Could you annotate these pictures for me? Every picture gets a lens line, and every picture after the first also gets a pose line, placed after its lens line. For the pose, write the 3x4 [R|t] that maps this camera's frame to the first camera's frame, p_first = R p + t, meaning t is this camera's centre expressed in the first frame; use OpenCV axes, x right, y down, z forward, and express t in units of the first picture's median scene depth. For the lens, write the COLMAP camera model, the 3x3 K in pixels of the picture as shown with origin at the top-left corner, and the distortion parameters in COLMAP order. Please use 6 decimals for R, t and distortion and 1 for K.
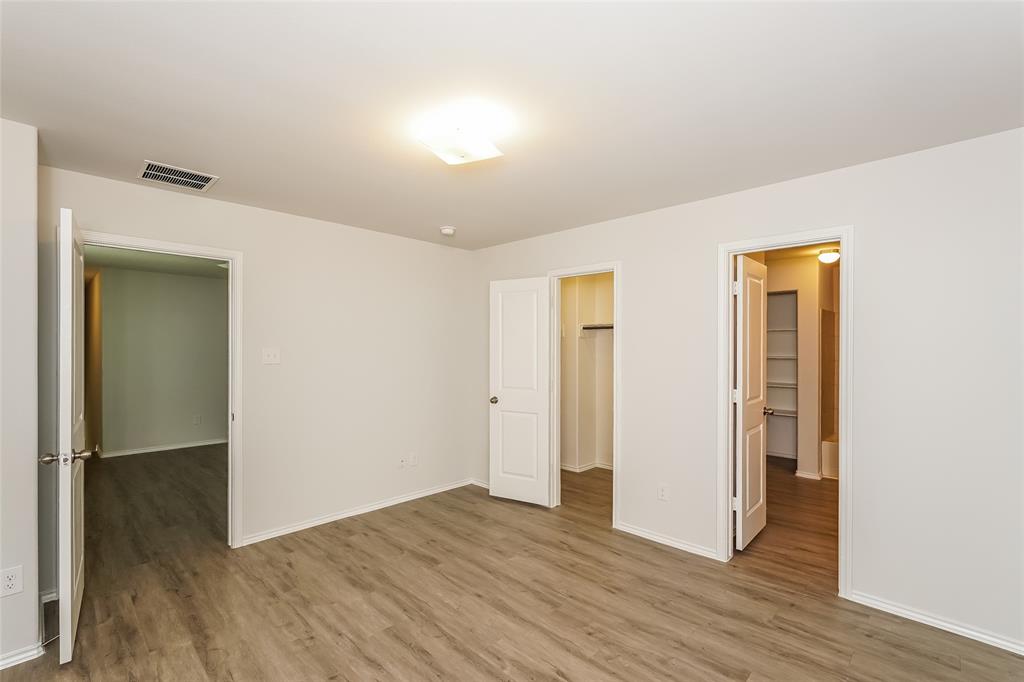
lens RADIAL K [[456.9, 0, 514.2], [0, 456.9, 344.9], [0, 0, 1]] dist [-0.003591, -0.000131]
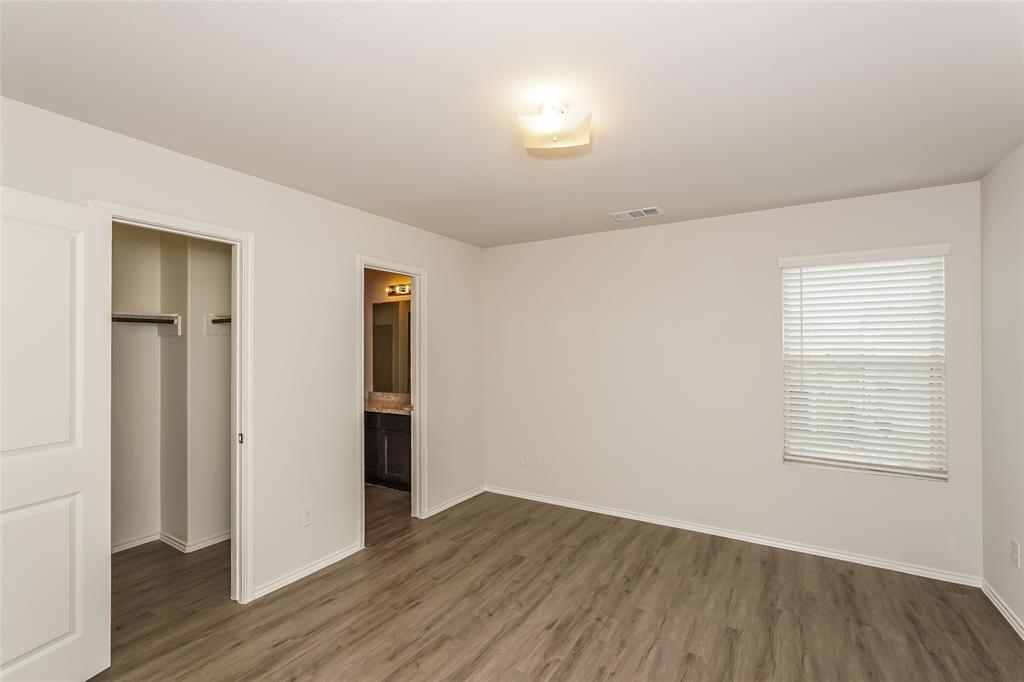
lens RADIAL K [[456.9, 0, 514.8], [0, 456.9, 340.7], [0, 0, 1]] dist [-0.003591, -0.000131]
pose [[-0.212544, 0.016405, 0.977014, -0.779337], [0.004772, 0.999865, -0.015751, 0.003444], [-0.977140, 0.001314, -0.212594, 1.005496]]
